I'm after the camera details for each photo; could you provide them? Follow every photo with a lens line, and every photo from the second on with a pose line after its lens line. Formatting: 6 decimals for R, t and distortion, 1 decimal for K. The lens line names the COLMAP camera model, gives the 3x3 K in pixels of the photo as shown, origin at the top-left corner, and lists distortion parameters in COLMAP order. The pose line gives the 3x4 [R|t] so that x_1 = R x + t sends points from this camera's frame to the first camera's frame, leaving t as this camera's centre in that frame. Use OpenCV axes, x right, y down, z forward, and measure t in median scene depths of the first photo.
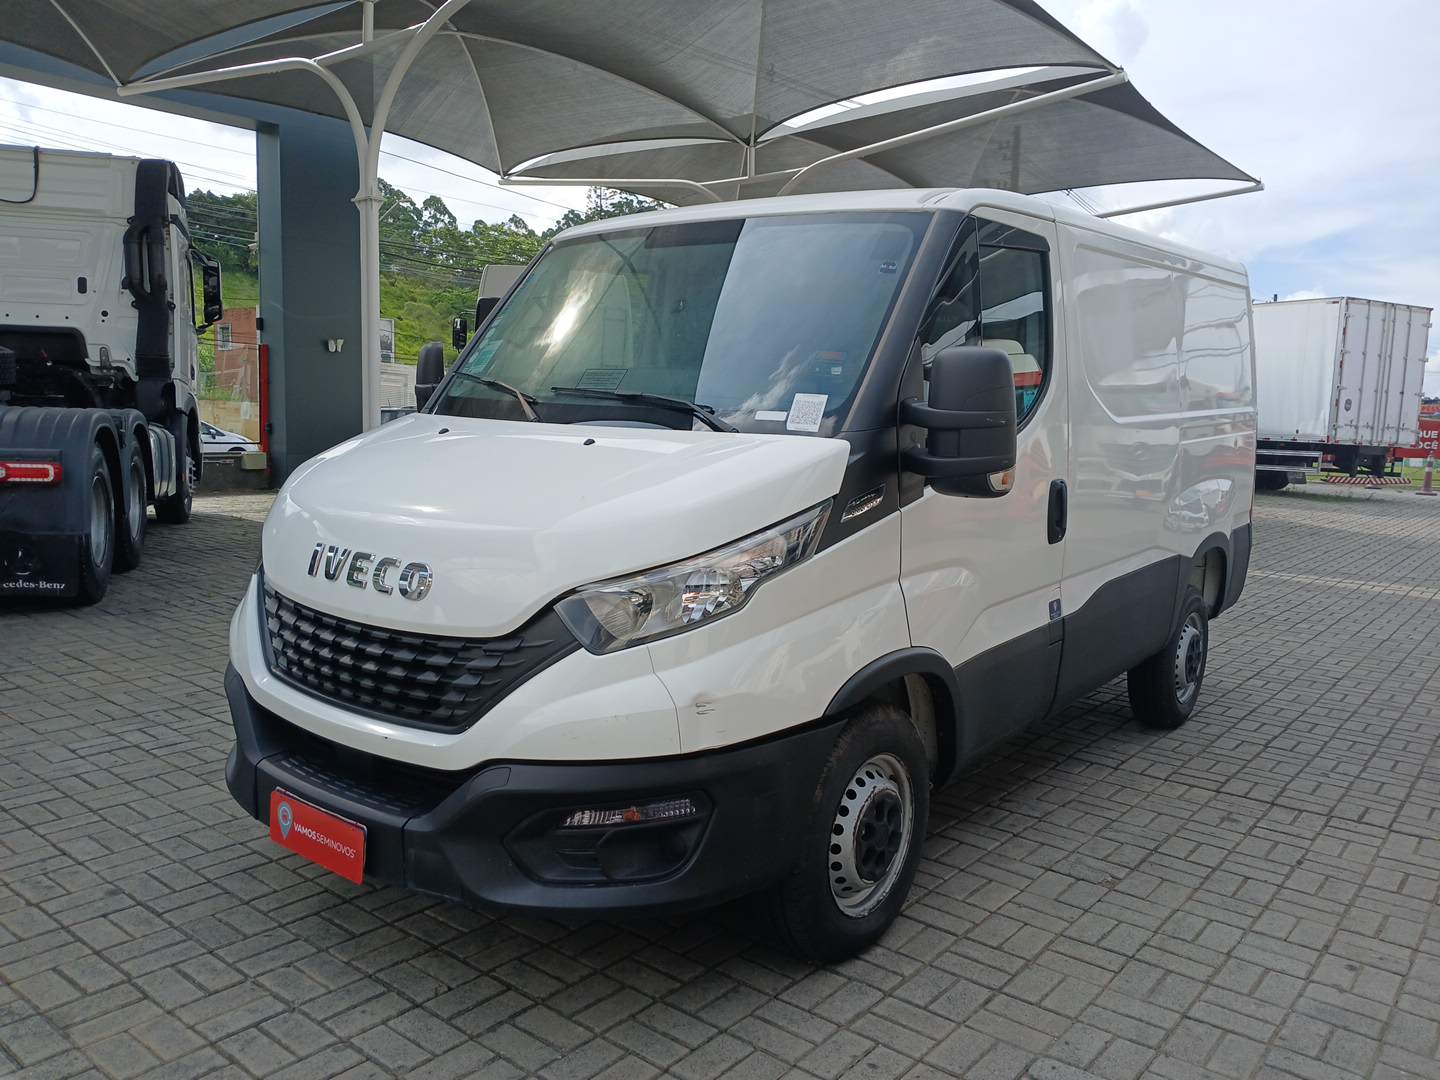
lens RADIAL K [[1108.1, 0, 725.5], [0, 1108.1, 545.4], [0, 0, 1]] dist [0.062828, -0.130854]
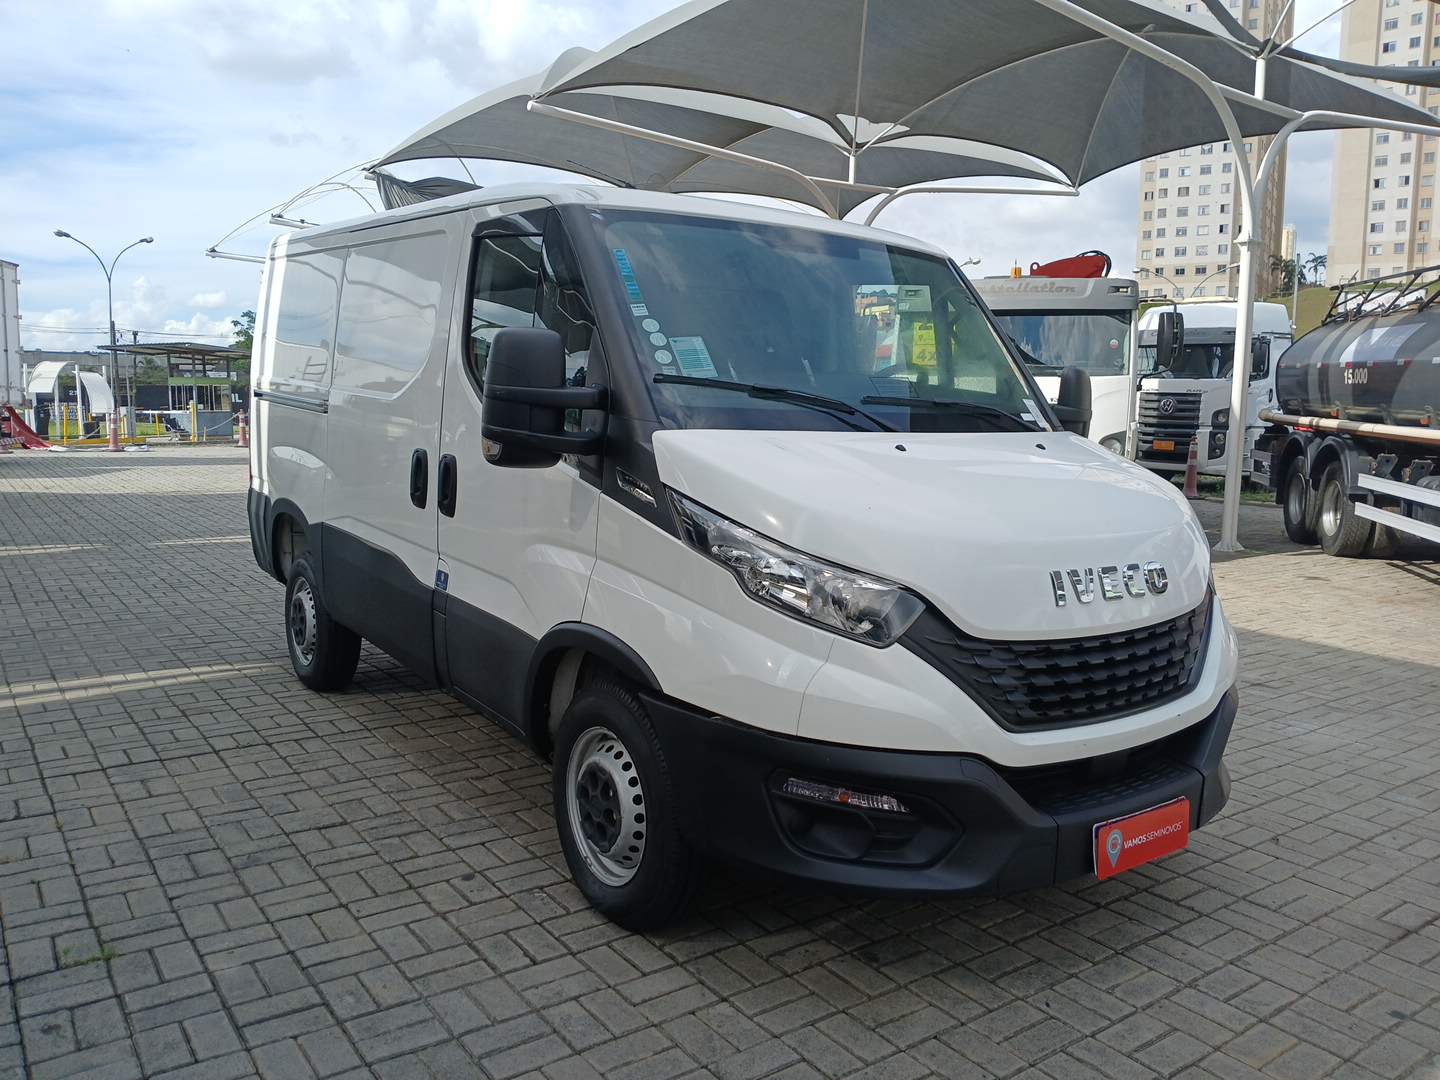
lens RADIAL K [[1108.1, 0, 725.5], [0, 1108.1, 545.4], [0, 0, 1]] dist [0.062828, -0.130854]
pose [[0.263331, -0.153804, 0.952366, -1.402016], [0.109950, 0.985561, 0.128764, -0.186320], [-0.958419, 0.070805, 0.276440, 1.047769]]
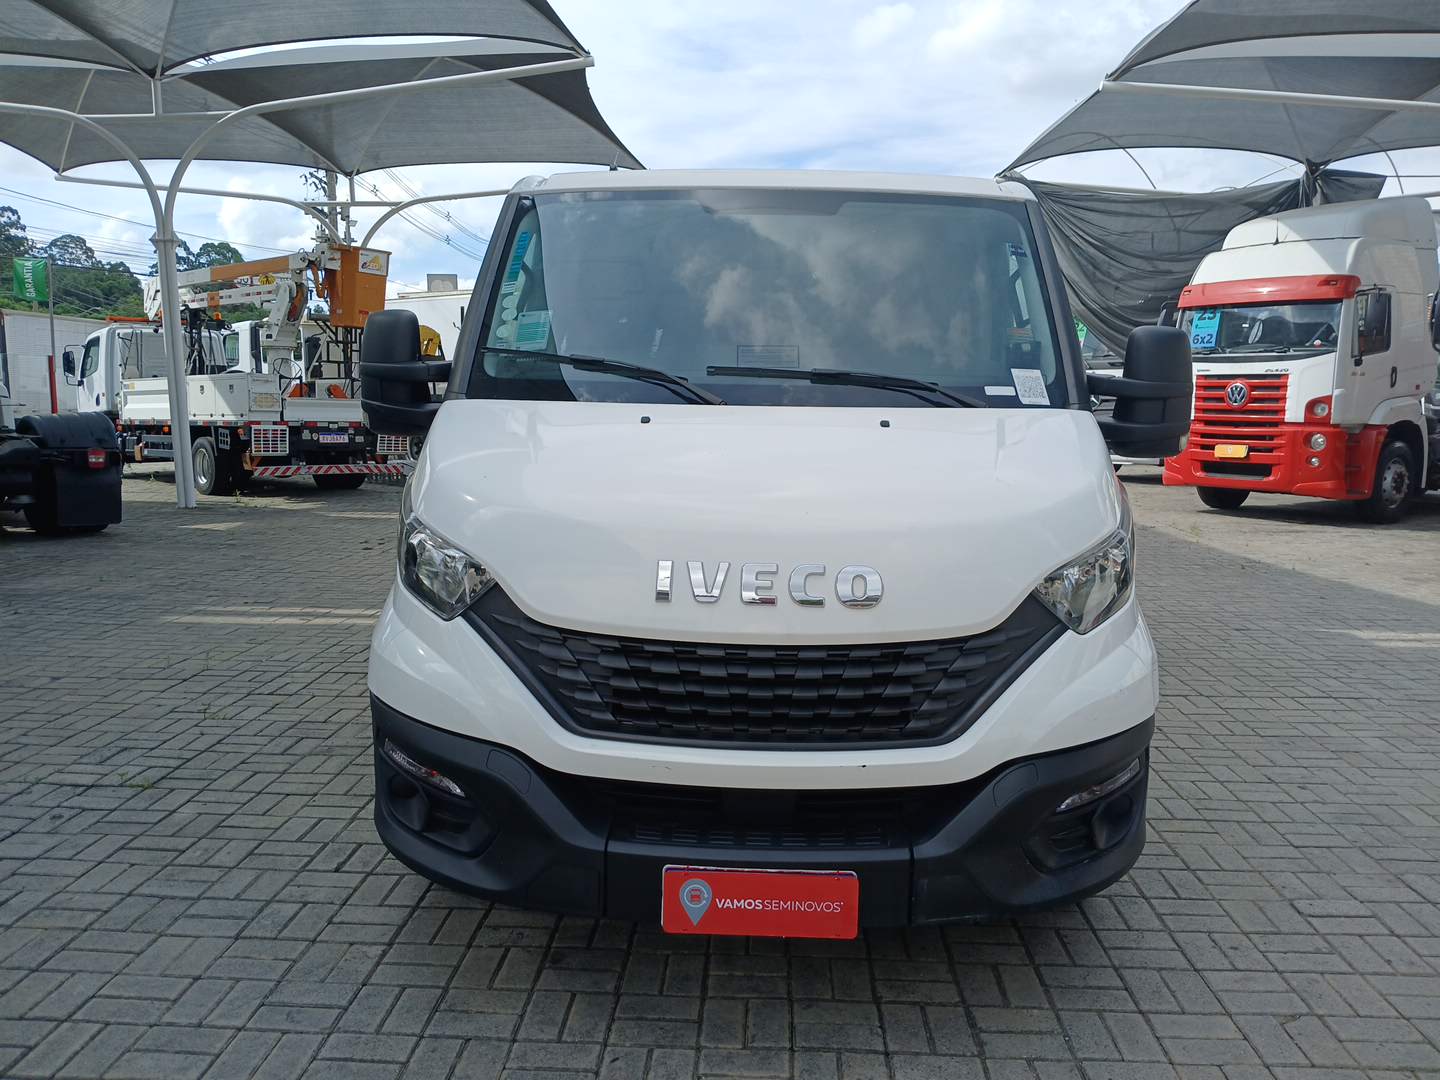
lens RADIAL K [[1108.1, 0, 725.5], [0, 1108.1, 545.4], [0, 0, 1]] dist [0.062828, -0.130854]
pose [[0.805211, -0.103342, 0.583914, -0.833812], [0.089246, 0.994601, 0.052957, -0.054286], [-0.586234, 0.009470, 0.810086, 0.327922]]
